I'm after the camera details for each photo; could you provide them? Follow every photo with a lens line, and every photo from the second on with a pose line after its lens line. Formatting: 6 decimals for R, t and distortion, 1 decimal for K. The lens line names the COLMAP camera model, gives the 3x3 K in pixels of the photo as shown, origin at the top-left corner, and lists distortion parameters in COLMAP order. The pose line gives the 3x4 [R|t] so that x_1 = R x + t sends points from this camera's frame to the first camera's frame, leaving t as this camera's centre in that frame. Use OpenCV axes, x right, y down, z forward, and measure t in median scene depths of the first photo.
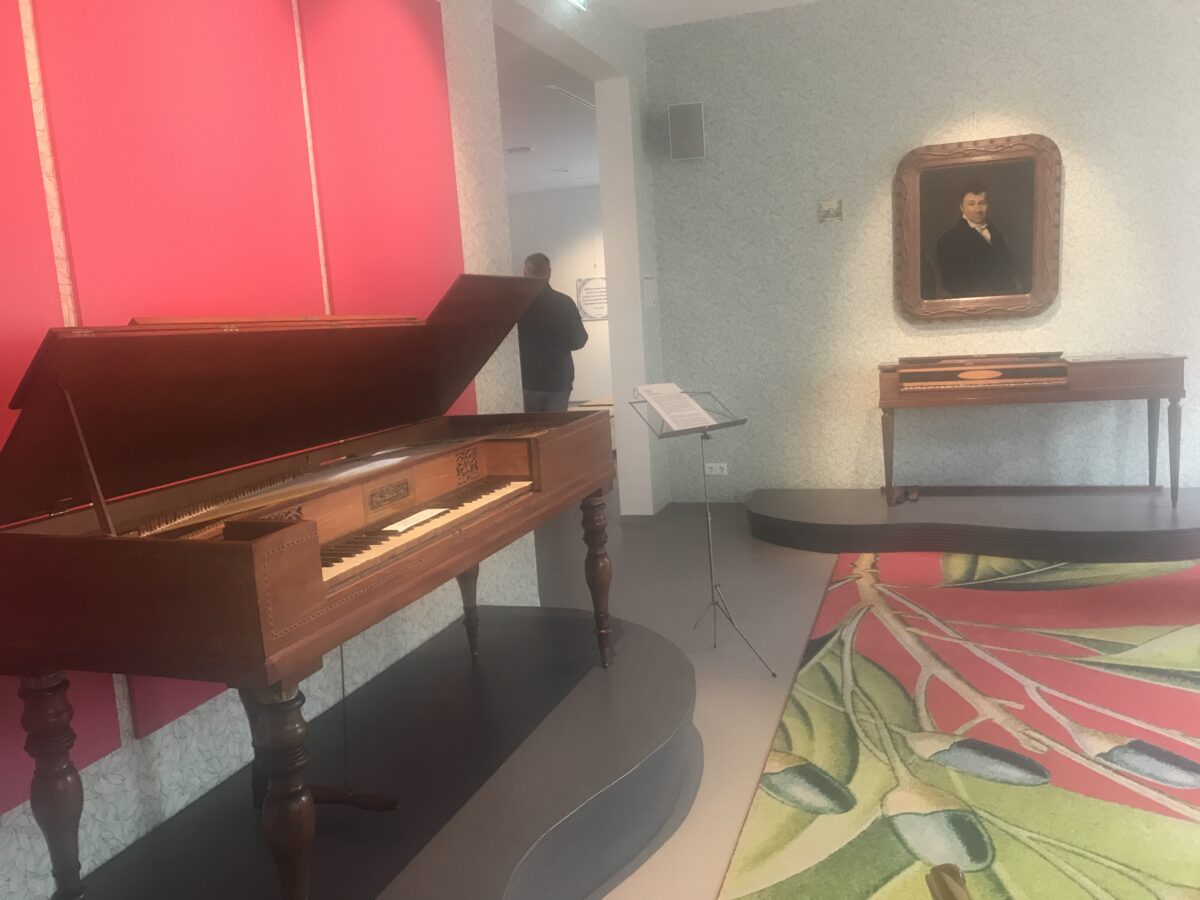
lens RADIAL K [[982.7, 0, 602.7], [0, 982.7, 459.1], [0, 0, 1]] dist [-0.005824, 0.031673]
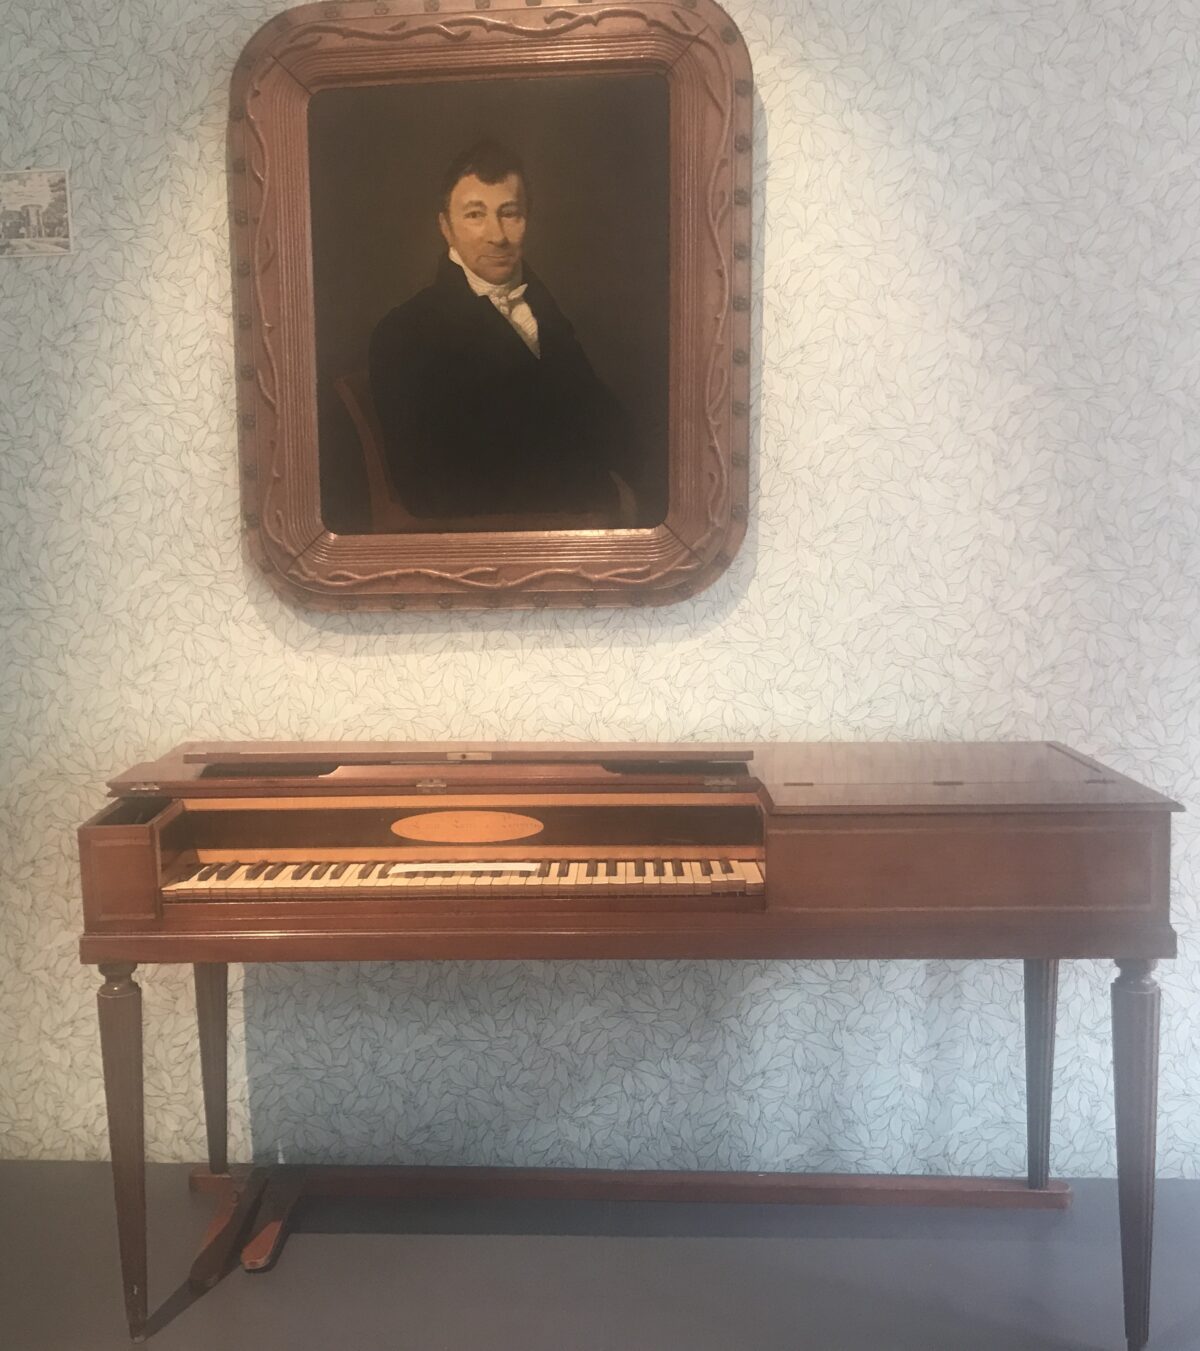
lens RADIAL K [[1320.0, 0, 598.1], [0, 1320.0, 671.1], [0, 0, 1]] dist [0.014356, 0.000000]
pose [[0.966362, 0.003852, 0.257157, 0.309889], [0.001777, 0.999764, -0.021653, -0.114552], [-0.257180, 0.021382, 0.966127, 0.612301]]
